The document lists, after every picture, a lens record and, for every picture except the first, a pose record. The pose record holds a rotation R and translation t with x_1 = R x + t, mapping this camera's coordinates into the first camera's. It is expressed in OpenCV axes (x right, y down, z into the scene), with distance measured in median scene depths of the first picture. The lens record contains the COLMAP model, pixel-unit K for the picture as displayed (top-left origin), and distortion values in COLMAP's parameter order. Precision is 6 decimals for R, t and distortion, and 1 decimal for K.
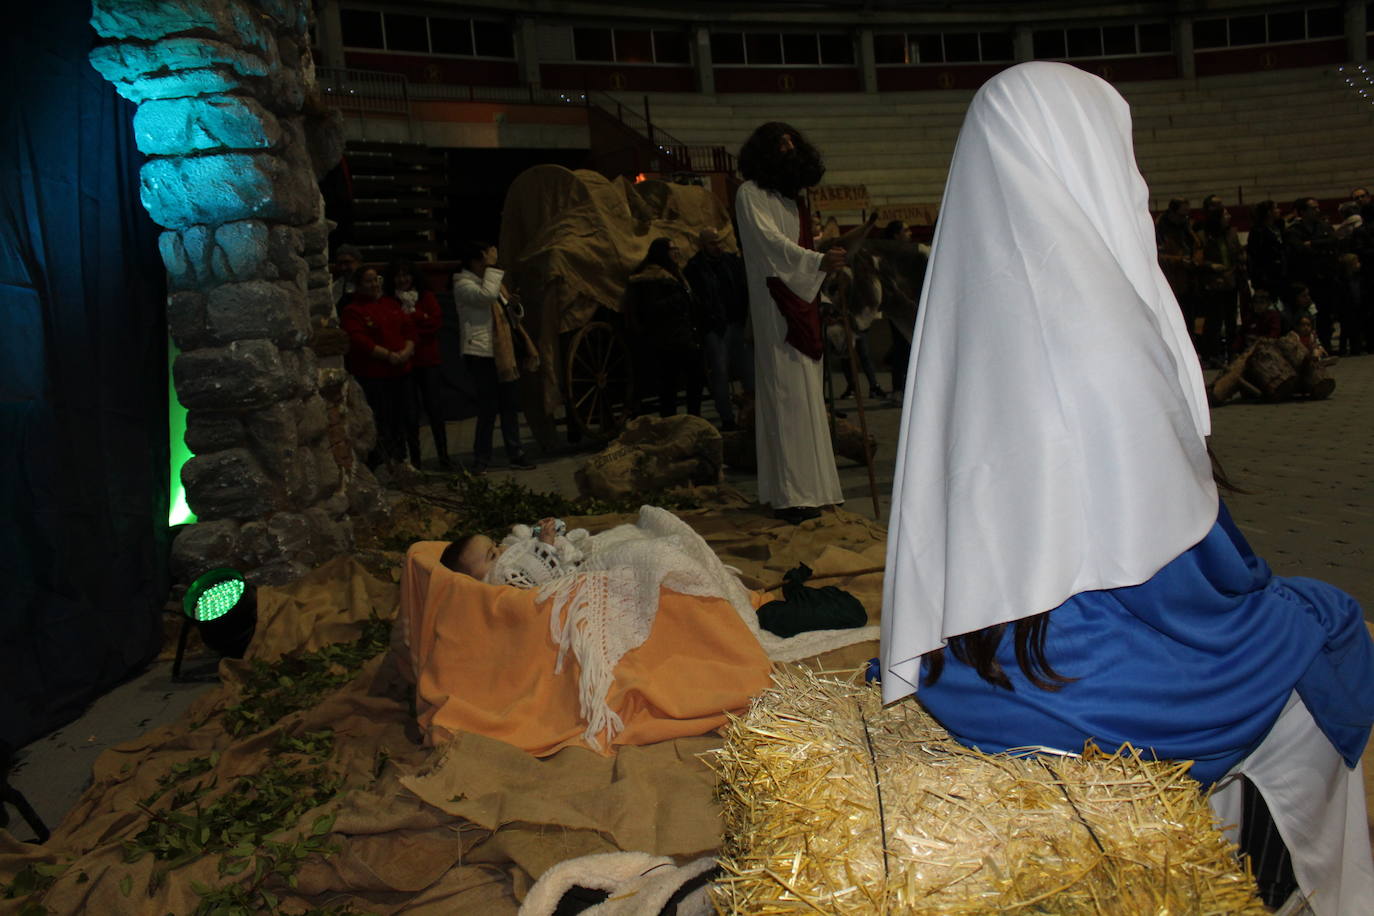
lens RADIAL K [[1139.8, 0, 696.2], [0, 1139.8, 451.0], [0, 0, 1]] dist [-0.134299, 0.086123]
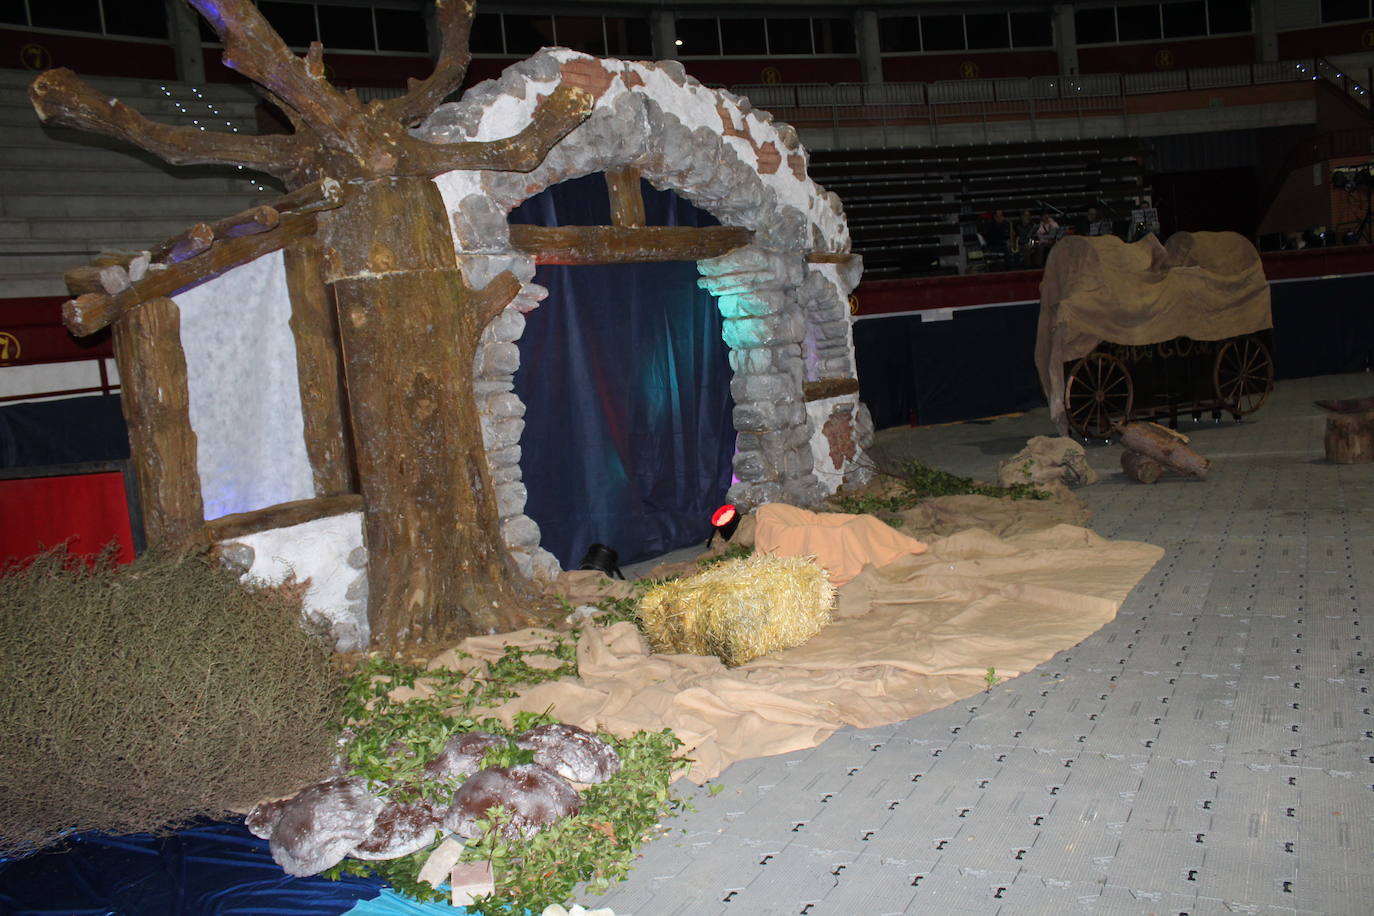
lens RADIAL K [[1139.8, 0, 695.0], [0, 1139.8, 456.1], [0, 0, 1]] dist [-0.134299, 0.086123]
pose [[0.770193, 0.090877, -0.631304, 0.918994], [-0.052207, 0.995458, 0.079605, -0.165277], [0.635671, -0.028352, 0.771439, -0.808955]]
